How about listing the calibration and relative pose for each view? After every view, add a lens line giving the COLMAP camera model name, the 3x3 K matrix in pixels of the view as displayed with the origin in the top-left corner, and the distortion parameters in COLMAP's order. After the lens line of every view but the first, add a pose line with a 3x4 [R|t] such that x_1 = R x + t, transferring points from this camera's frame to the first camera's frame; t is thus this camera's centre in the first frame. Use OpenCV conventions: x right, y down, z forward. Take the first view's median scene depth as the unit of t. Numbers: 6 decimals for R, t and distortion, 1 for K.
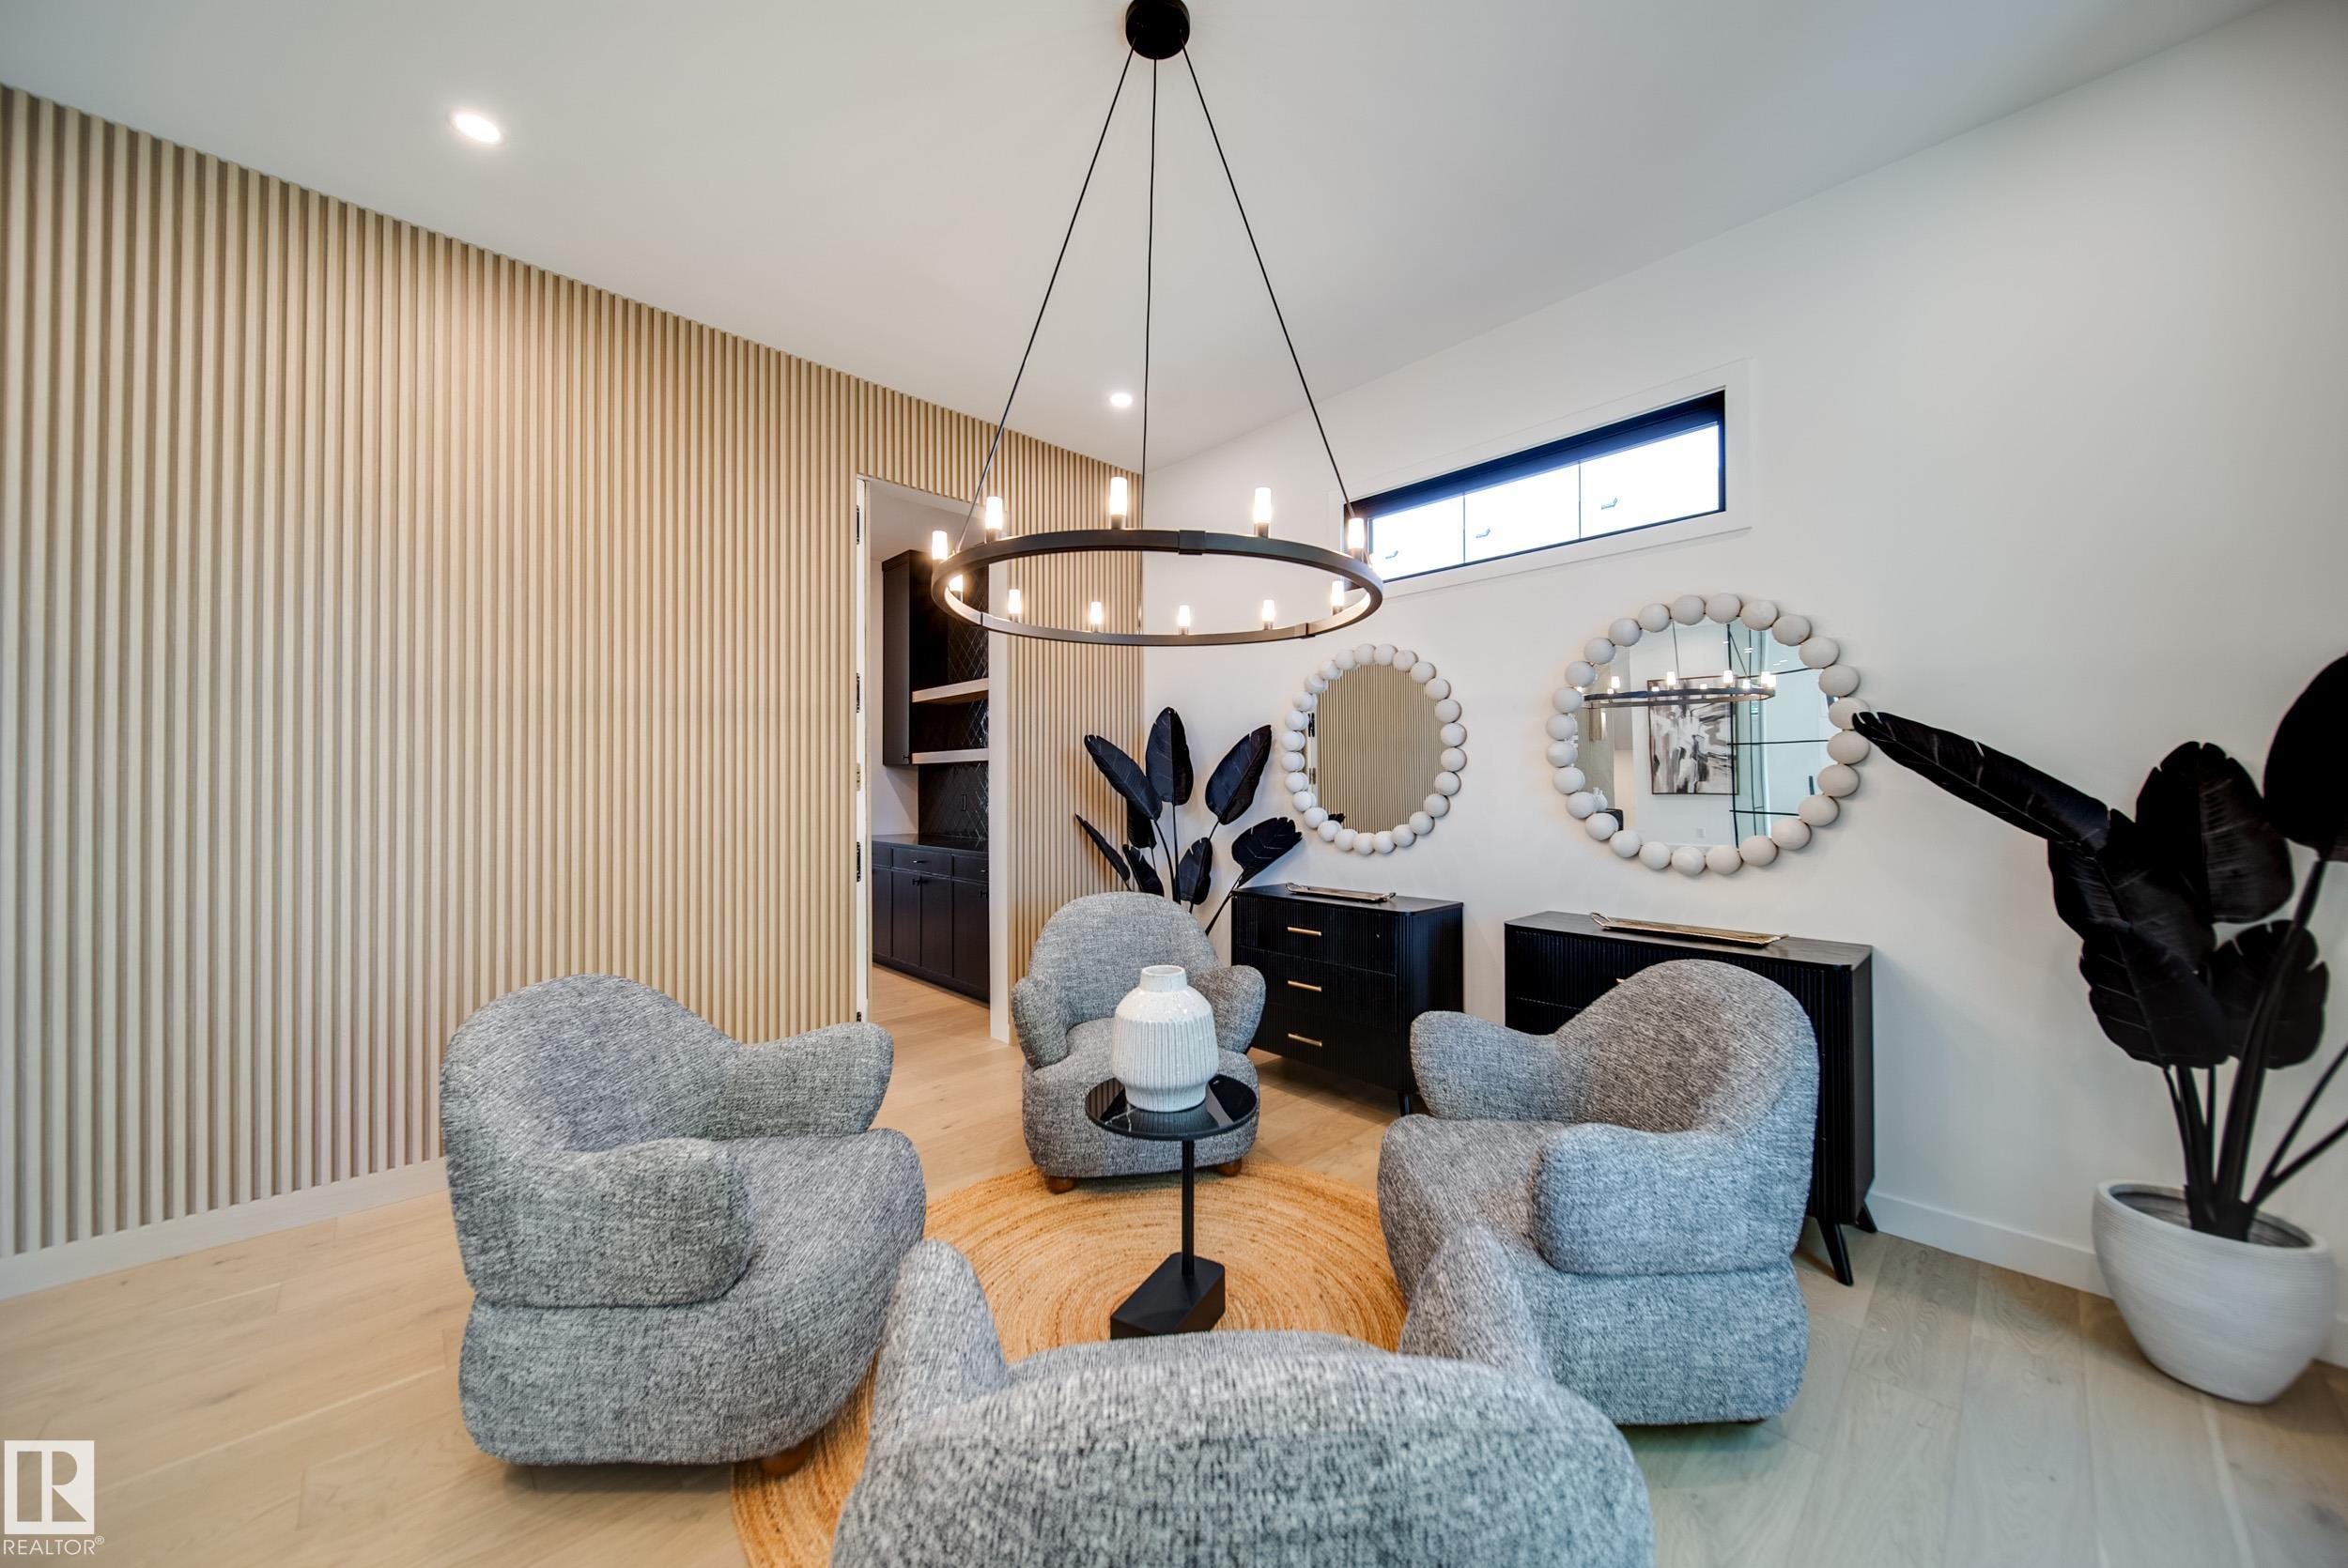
lens RADIAL K [[853.8, 0, 1200.0], [0, 853.8, 751.9], [0, 0, 1]] dist [-0.003137, -0.000324]
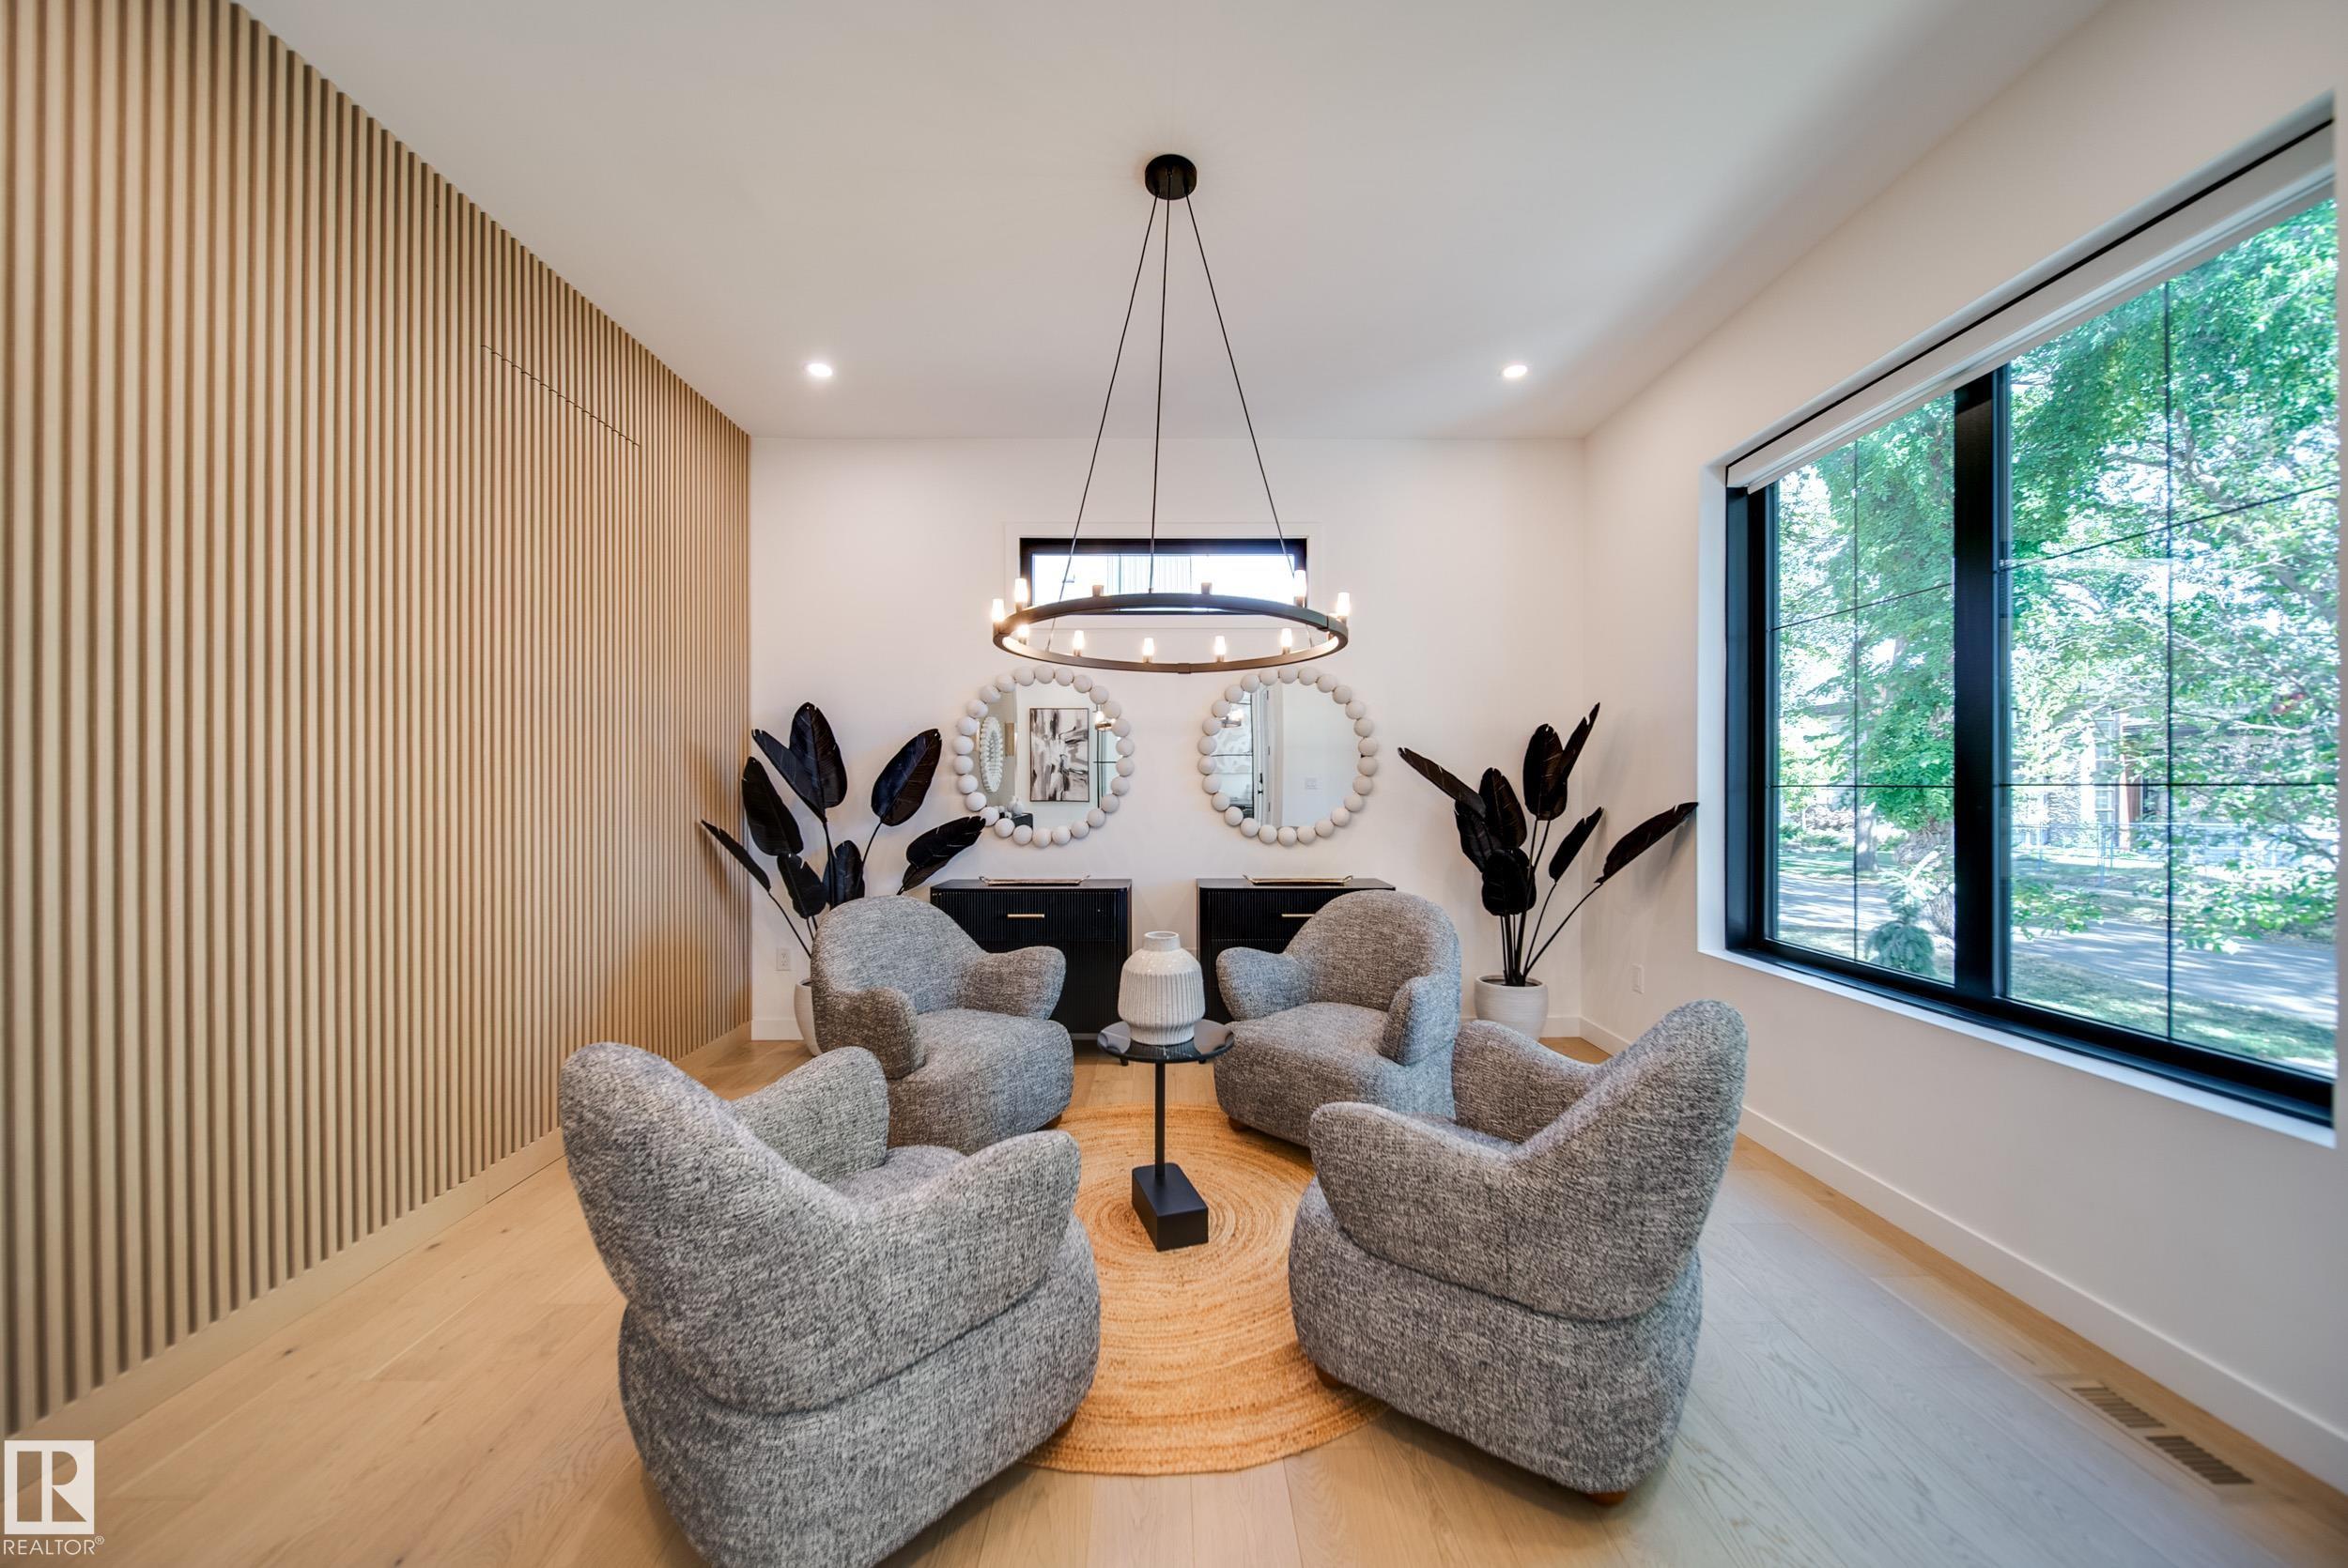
lens RADIAL K [[836.7, 0, 1177.0], [0, 836.7, 819.8], [0, 0, 1]] dist [0.001435, -0.001945]
pose [[0.668687, -0.019174, 0.743297, -0.706963], [-0.028861, 0.998245, 0.051714, 0.025514], [-0.742984, -0.056033, 0.666960, 0.151903]]
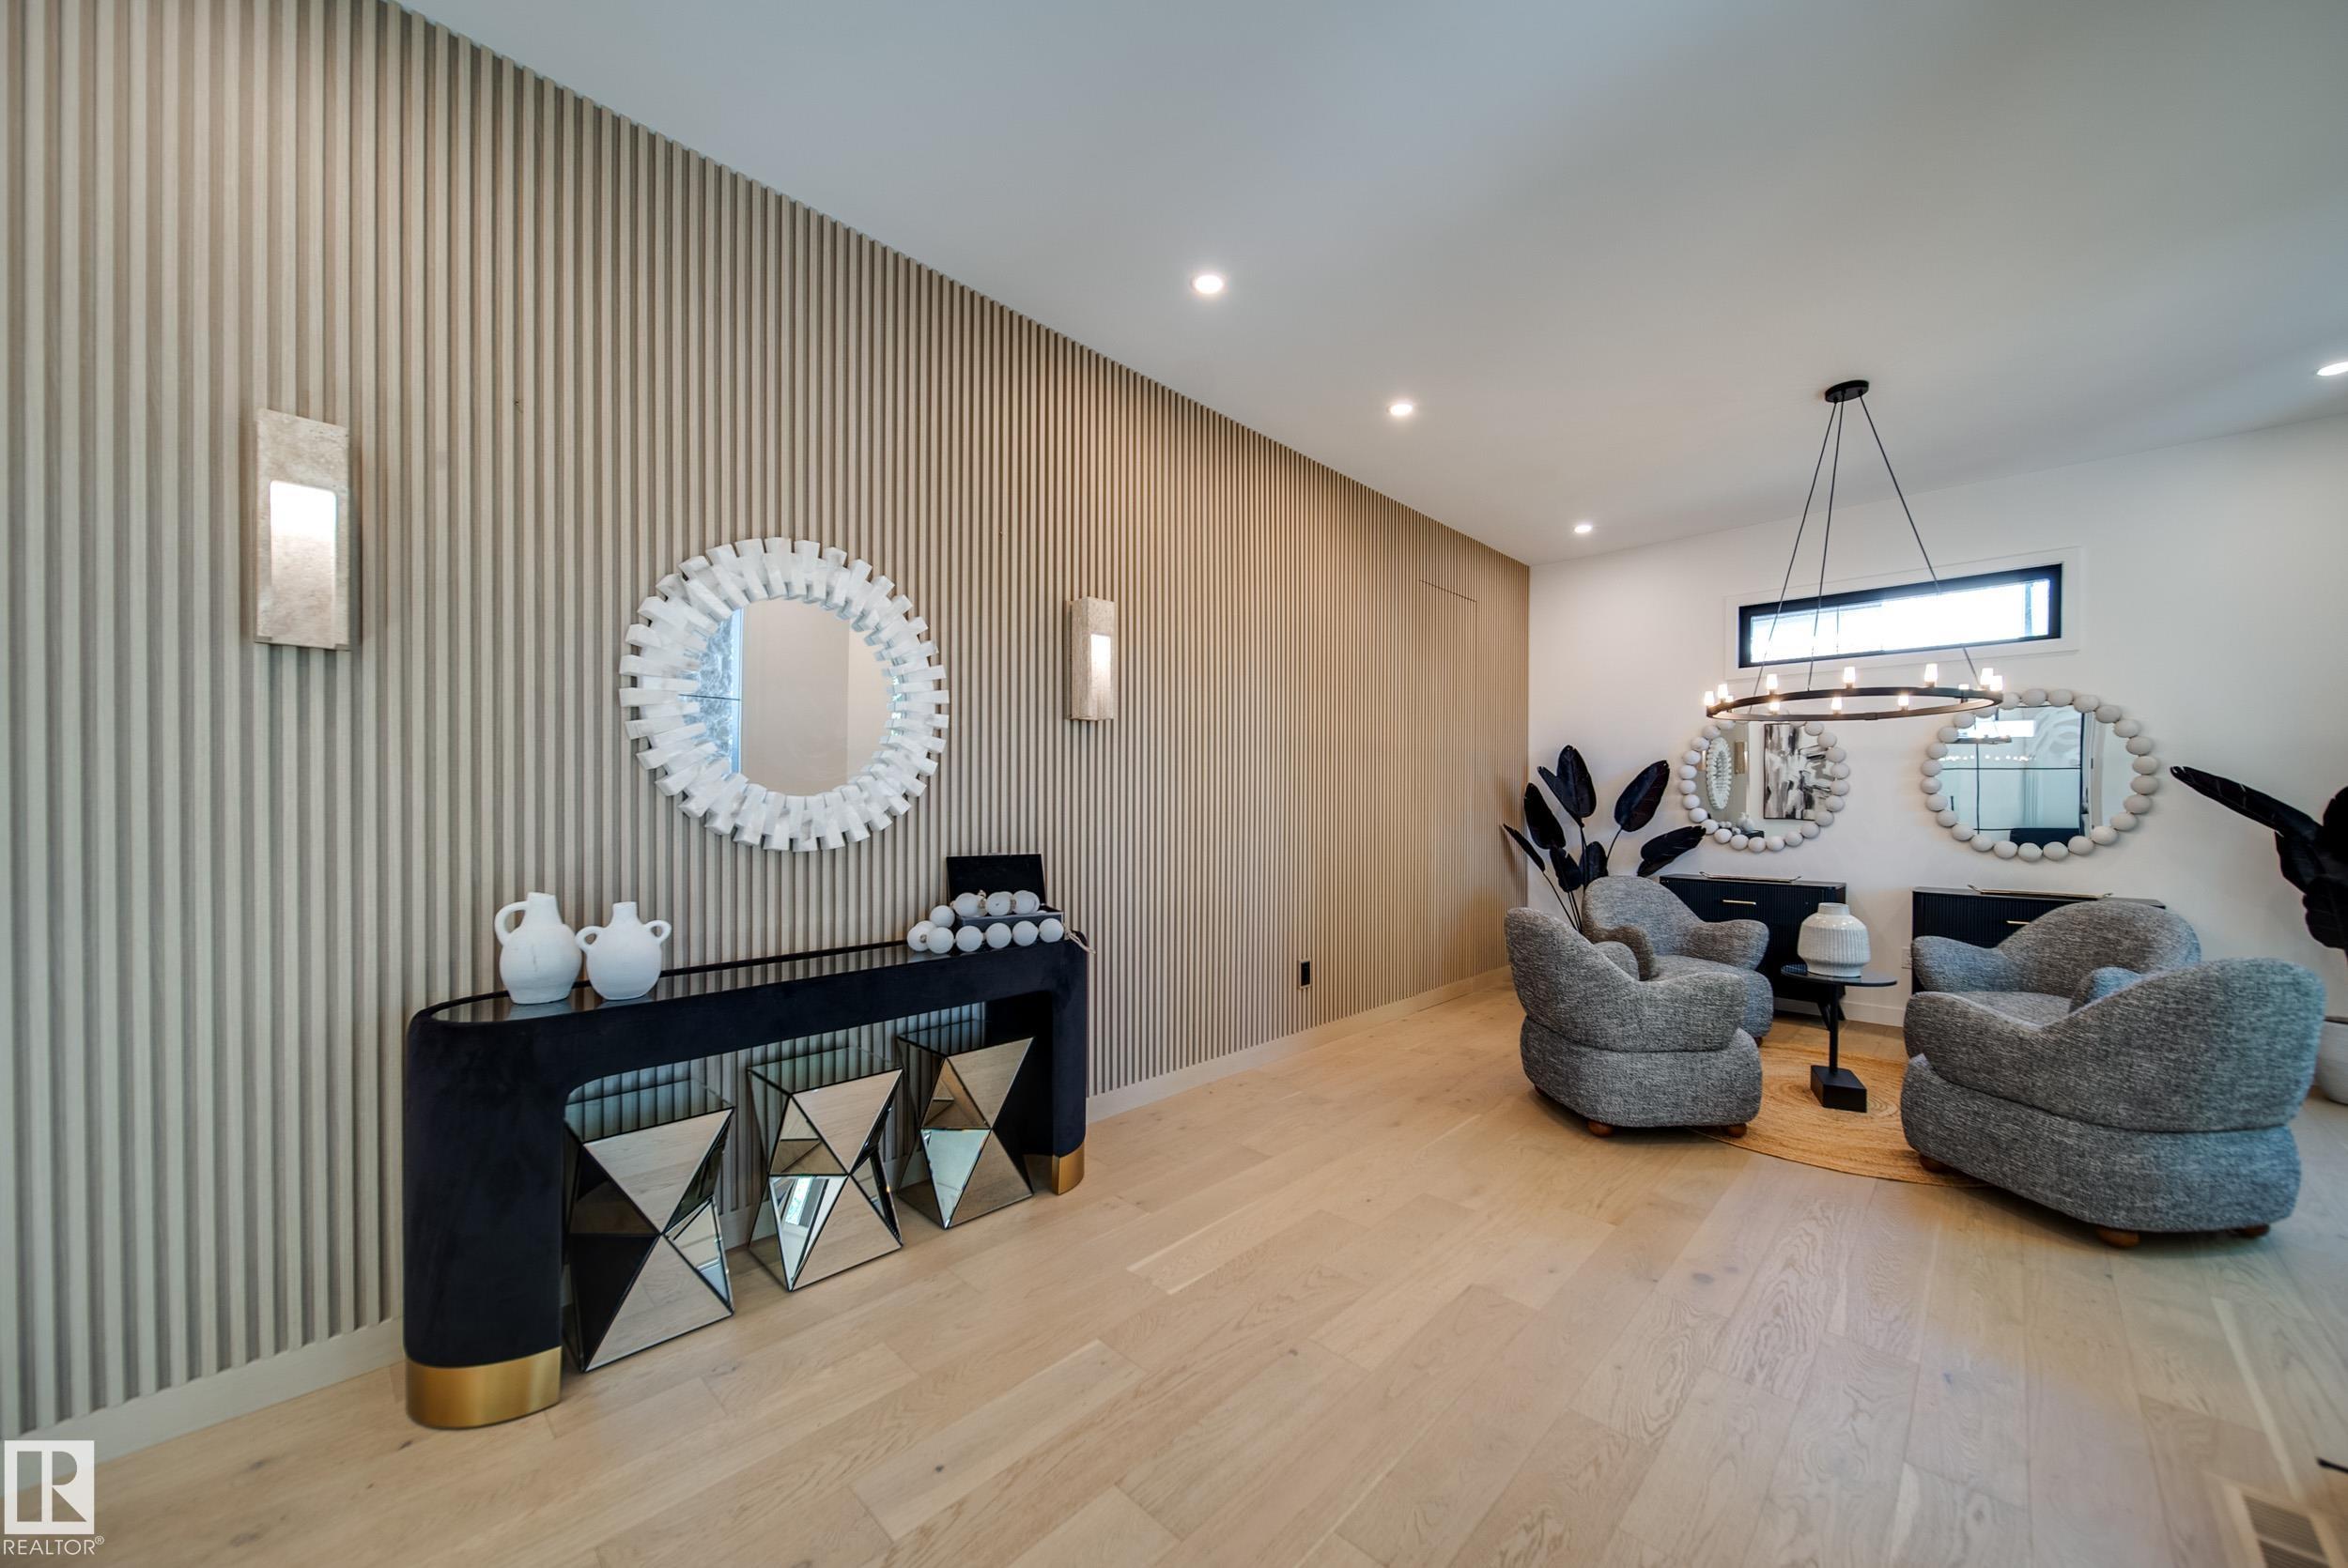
lens RADIAL K [[870.2, 0, 1185.6], [0, 870.2, 793.3], [0, 0, 1]] dist [-0.007464, -0.000214]
pose [[0.997993, 0.015041, 0.061517, -1.182213], [-0.016283, 0.999672, 0.019742, 0.008265], [-0.061200, -0.020704, 0.997911, -0.573262]]
